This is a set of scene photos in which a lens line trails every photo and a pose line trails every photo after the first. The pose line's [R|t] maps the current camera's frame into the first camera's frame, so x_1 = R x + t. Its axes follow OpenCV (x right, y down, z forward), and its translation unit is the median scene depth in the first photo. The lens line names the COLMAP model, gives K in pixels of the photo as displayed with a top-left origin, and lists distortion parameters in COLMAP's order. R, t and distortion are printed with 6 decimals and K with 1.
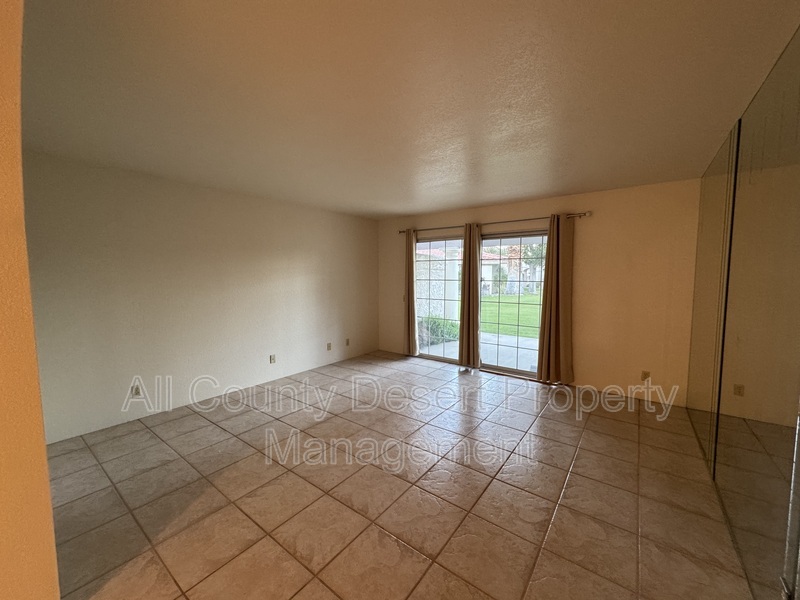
lens RADIAL K [[318.4, 0, 388.4], [0, 318.4, 294.1], [0, 0, 1]] dist [-0.003036, 0.001083]
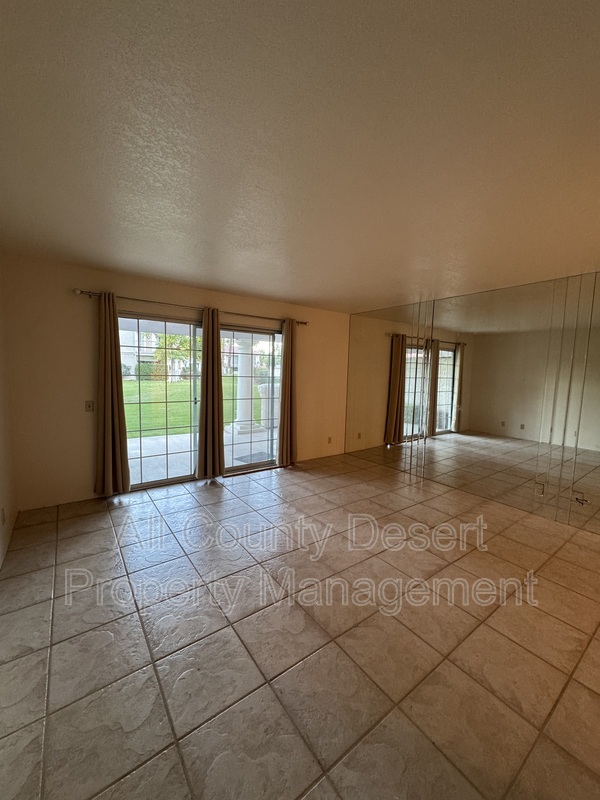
lens RADIAL K [[318.4, 0, 305.3], [0, 318.4, 404.1], [0, 0, 1]] dist [-0.003036, 0.001083]
pose [[0.266409, -0.099211, 0.958741, -0.553706], [0.026009, 0.995066, 0.095743, -0.050054], [-0.963509, -0.000571, 0.267675, 0.600878]]
